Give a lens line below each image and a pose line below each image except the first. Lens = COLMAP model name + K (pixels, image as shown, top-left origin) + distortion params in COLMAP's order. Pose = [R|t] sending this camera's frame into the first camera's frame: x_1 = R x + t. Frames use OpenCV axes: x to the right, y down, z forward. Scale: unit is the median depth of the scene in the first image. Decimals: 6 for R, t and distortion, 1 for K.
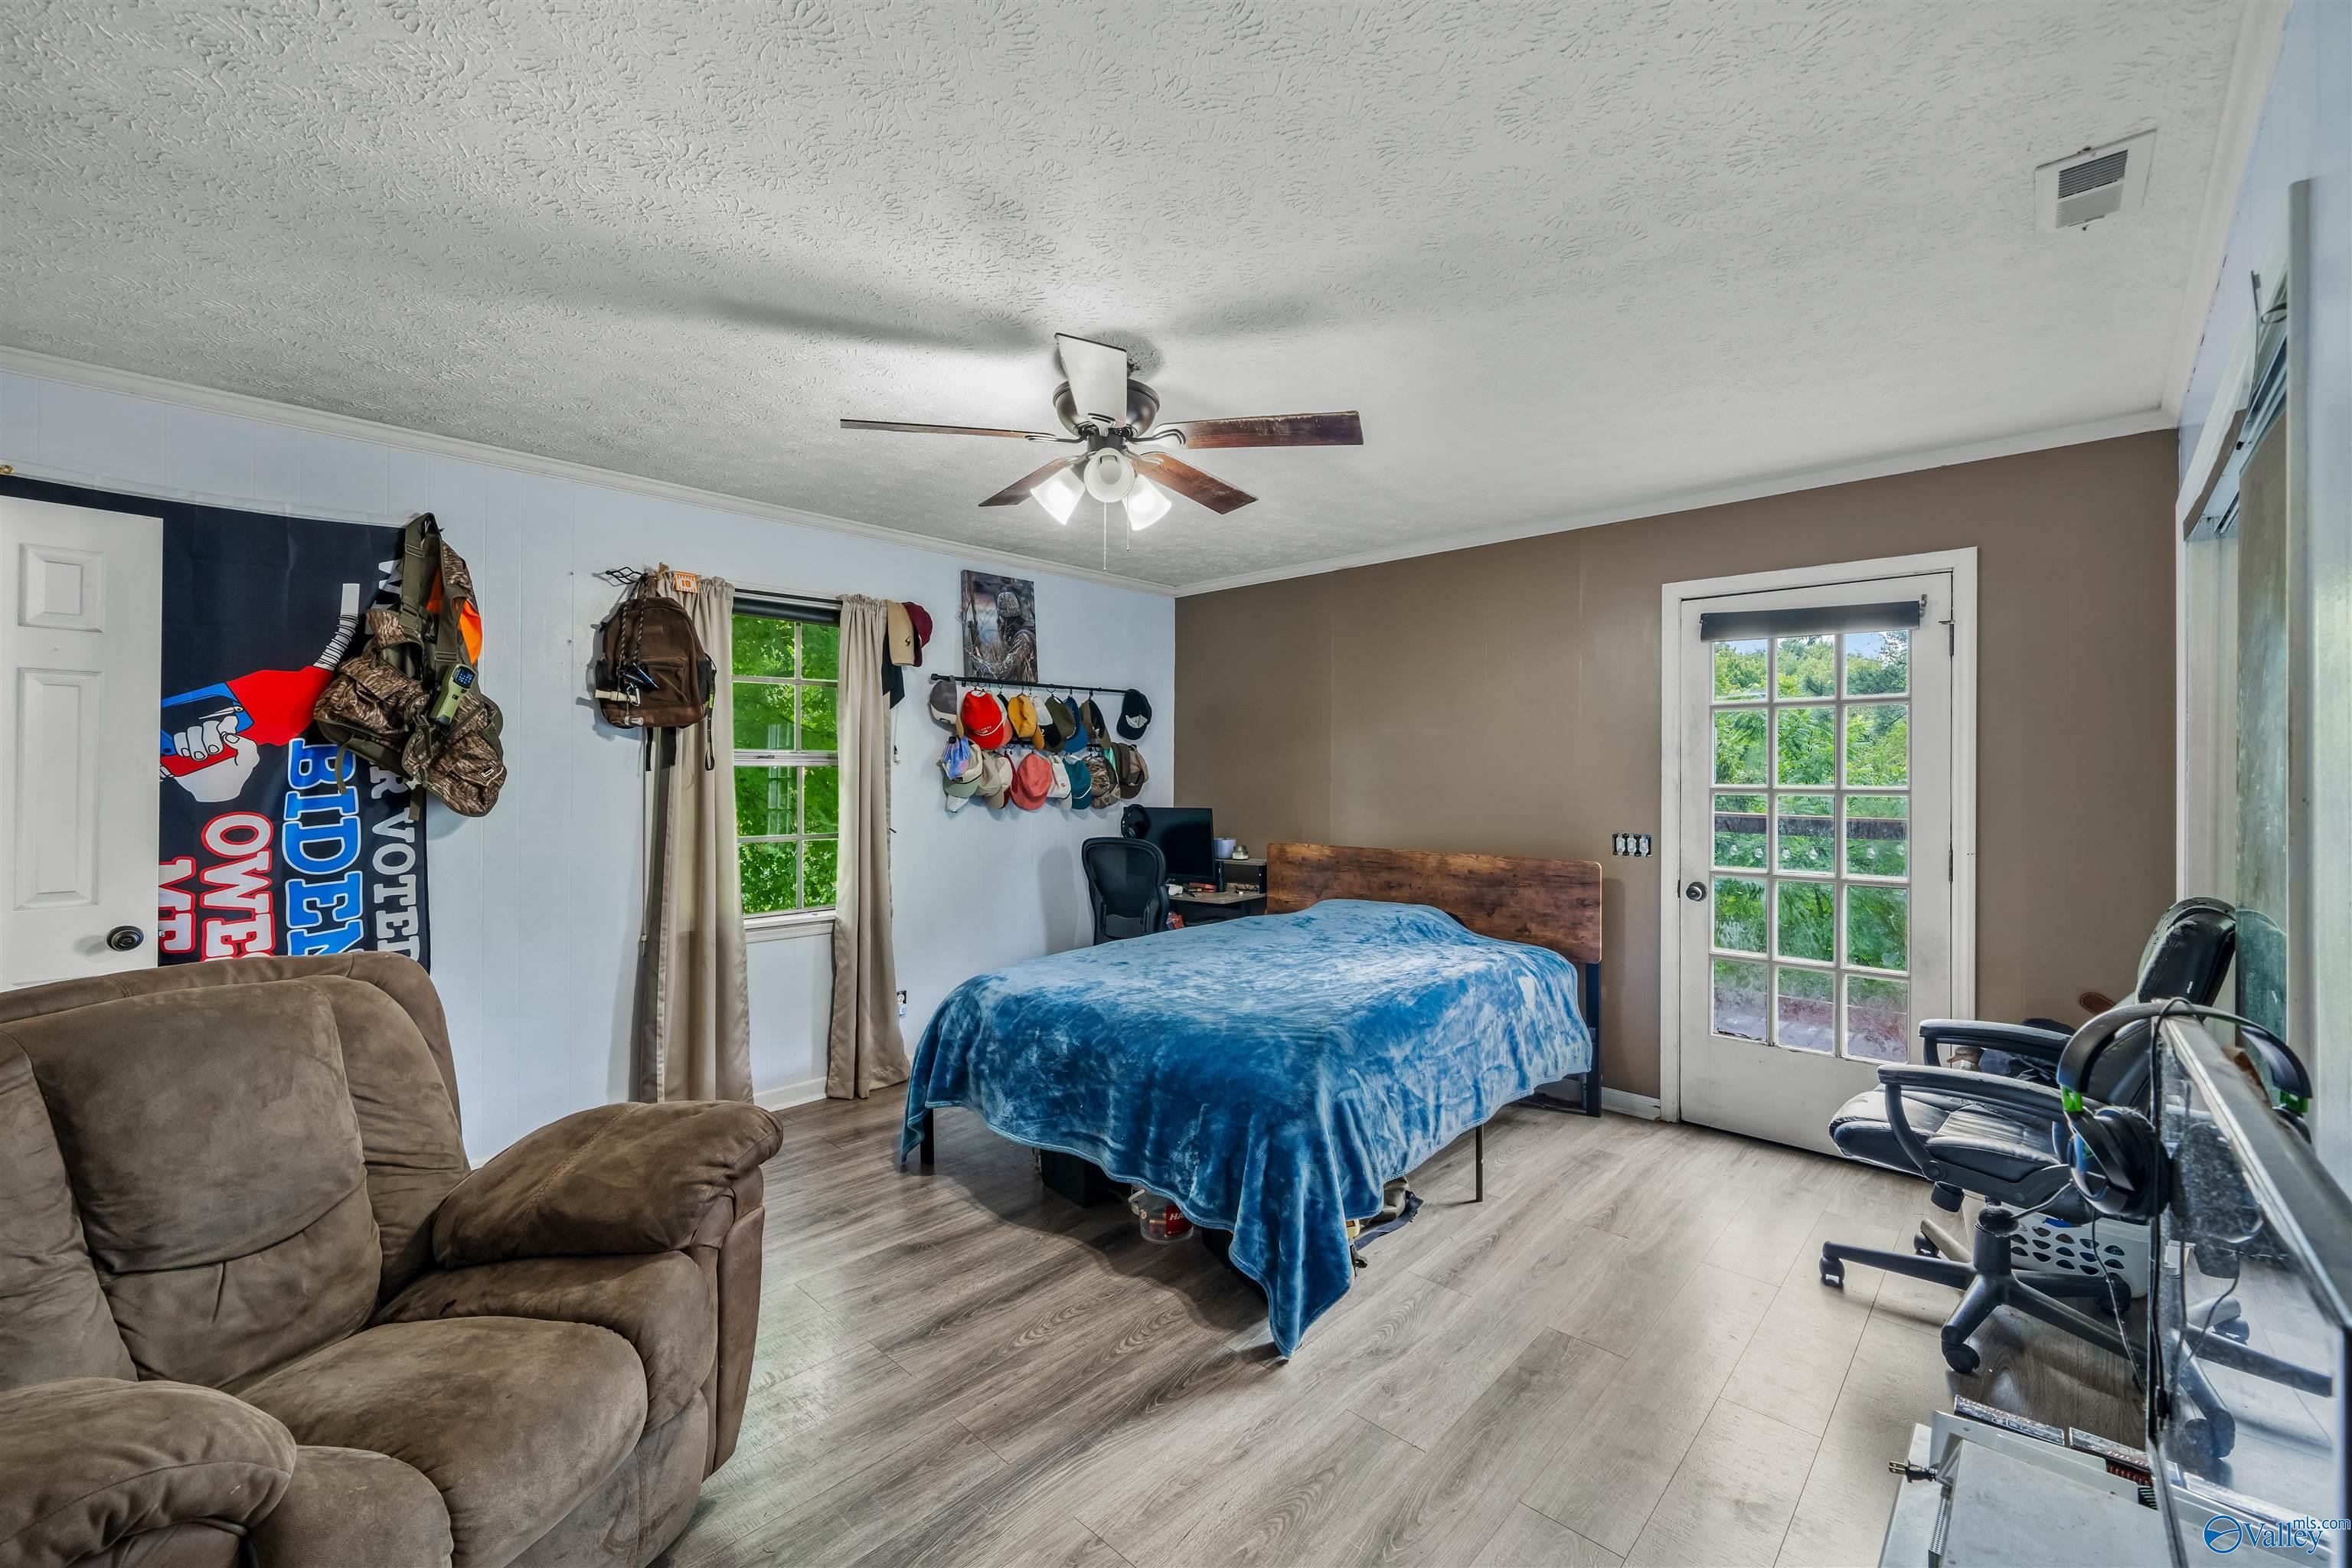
lens RADIAL K [[949.6, 0, 1168.9], [0, 949.6, 787.0], [0, 0, 1]] dist [-0.004039, 0.000057]
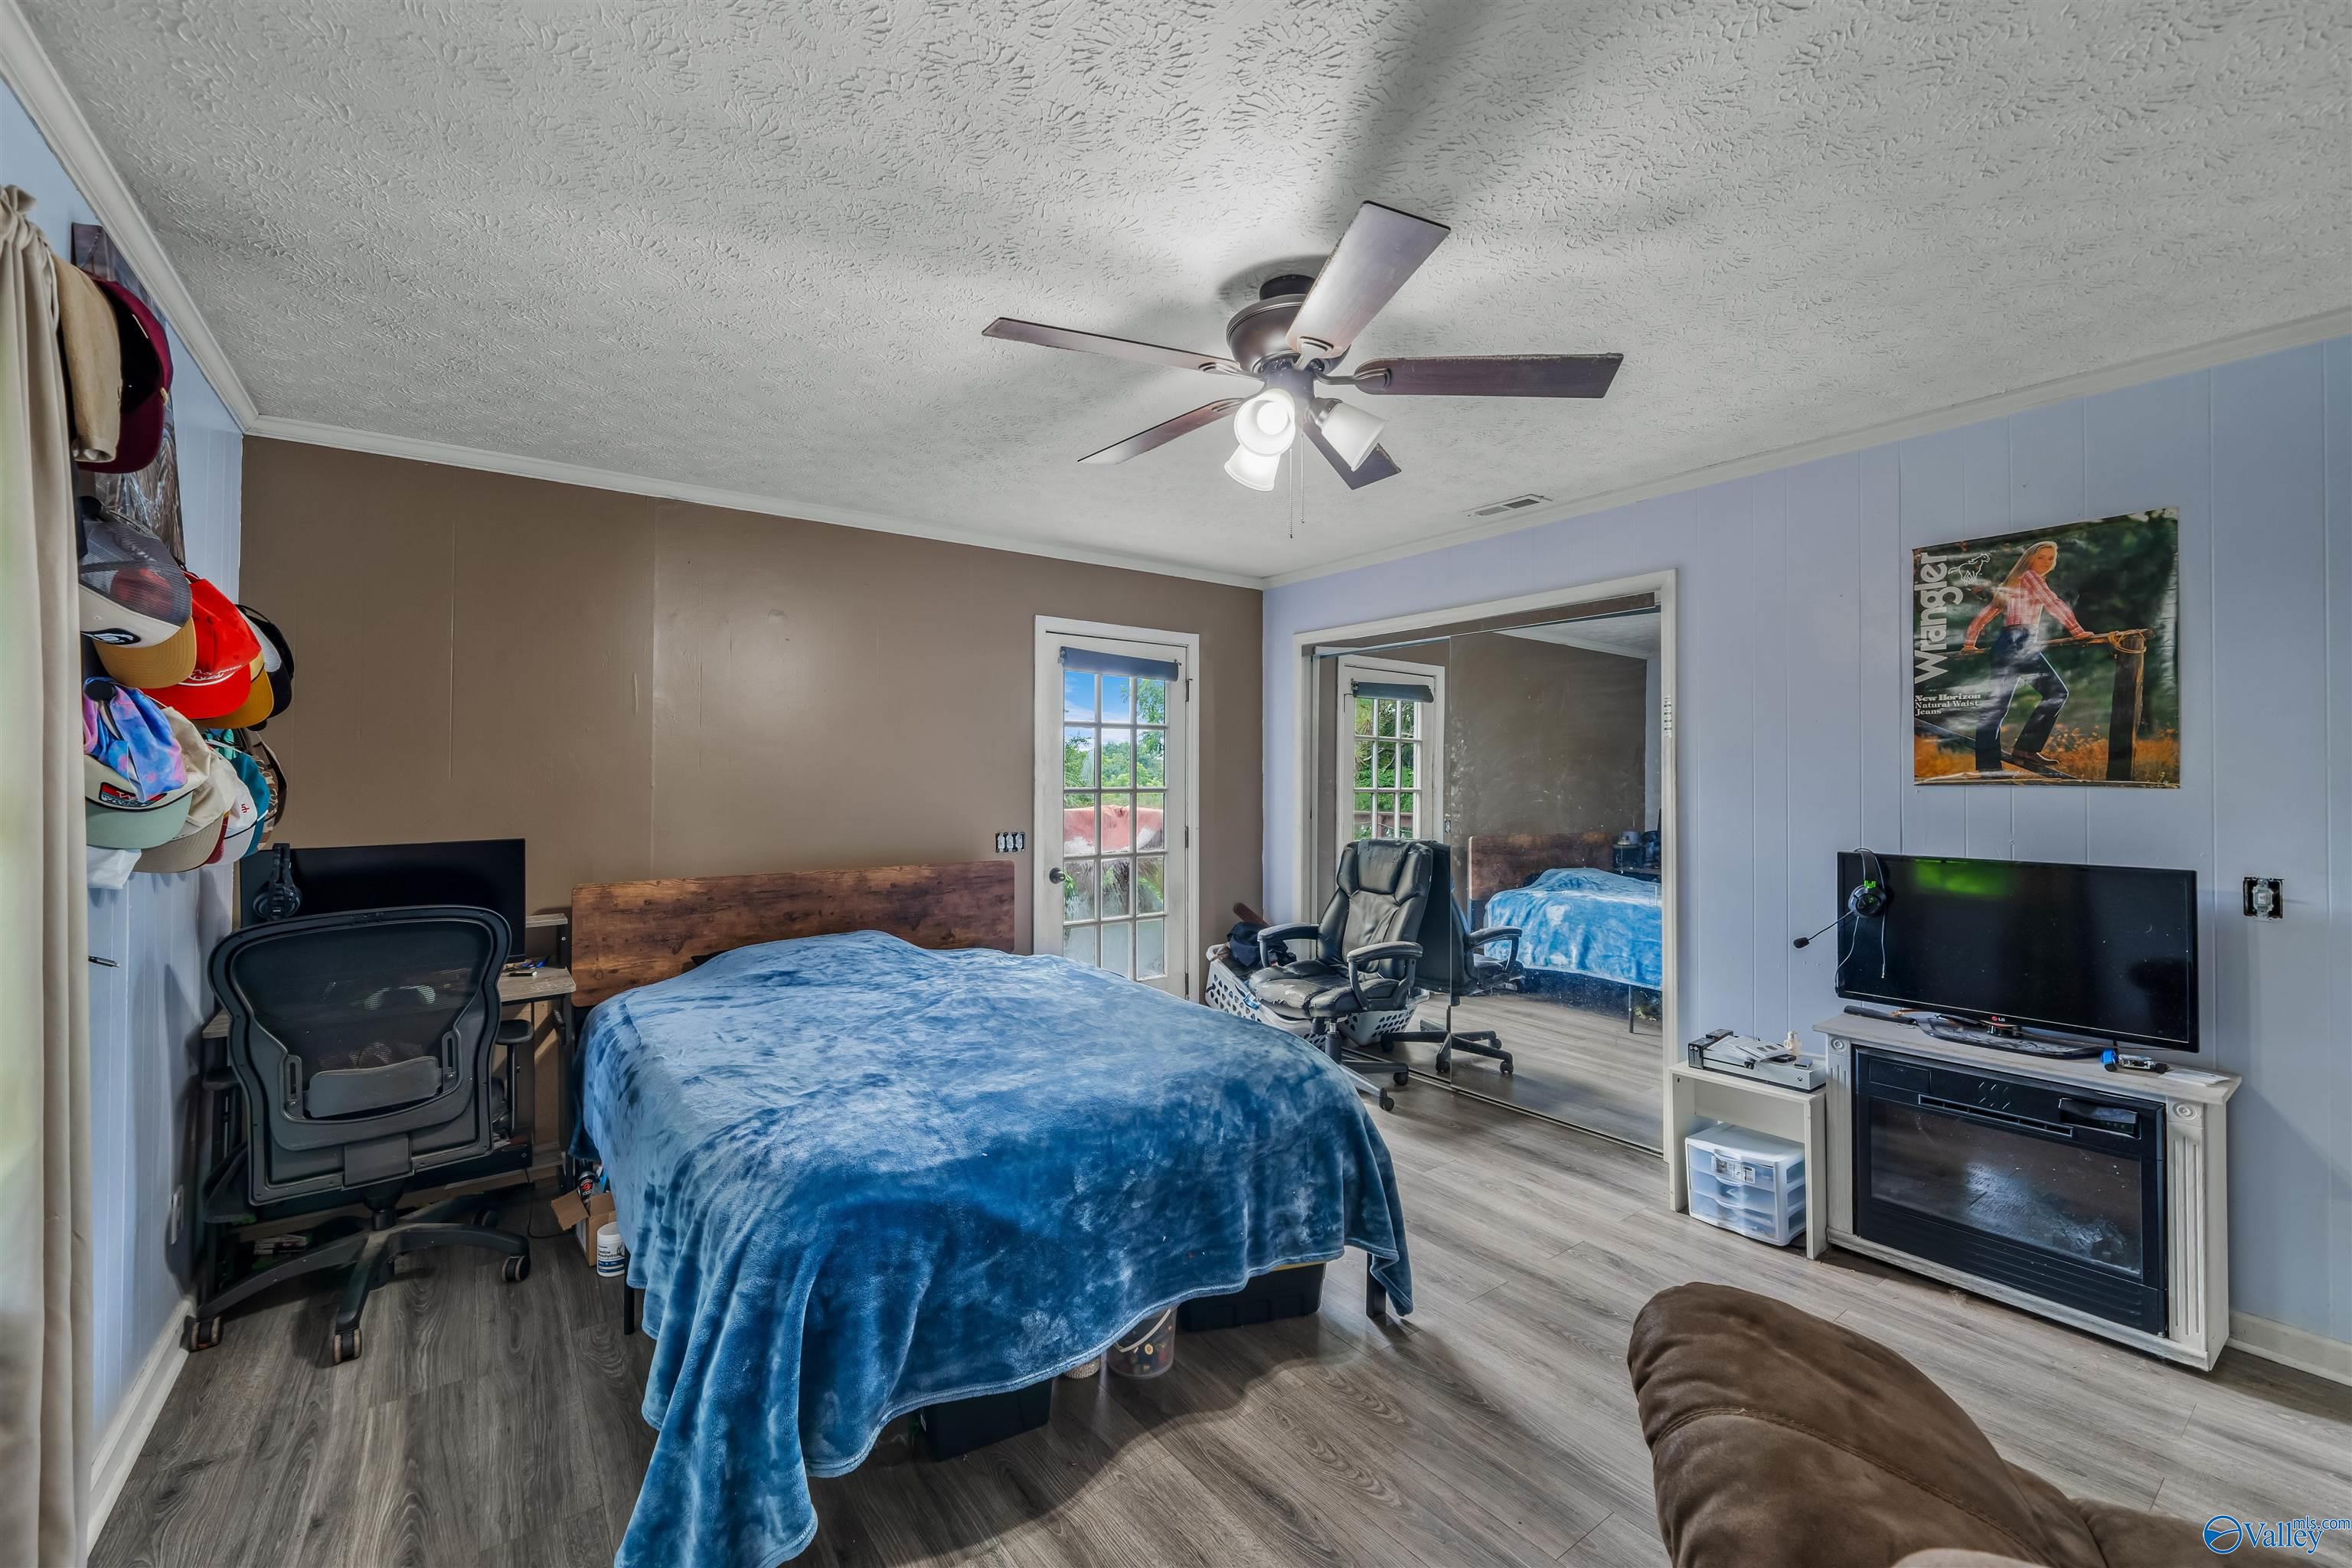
lens RADIAL K [[949.6, 0, 1171.1], [0, 949.6, 770.1], [0, 0, 1]] dist [-0.004039, 0.000057]
pose [[0.177348, 0.009395, 0.984103, -0.577368], [0.019866, 0.999716, -0.013124, -0.005120], [-0.983948, 0.021878, 0.177111, 0.613109]]
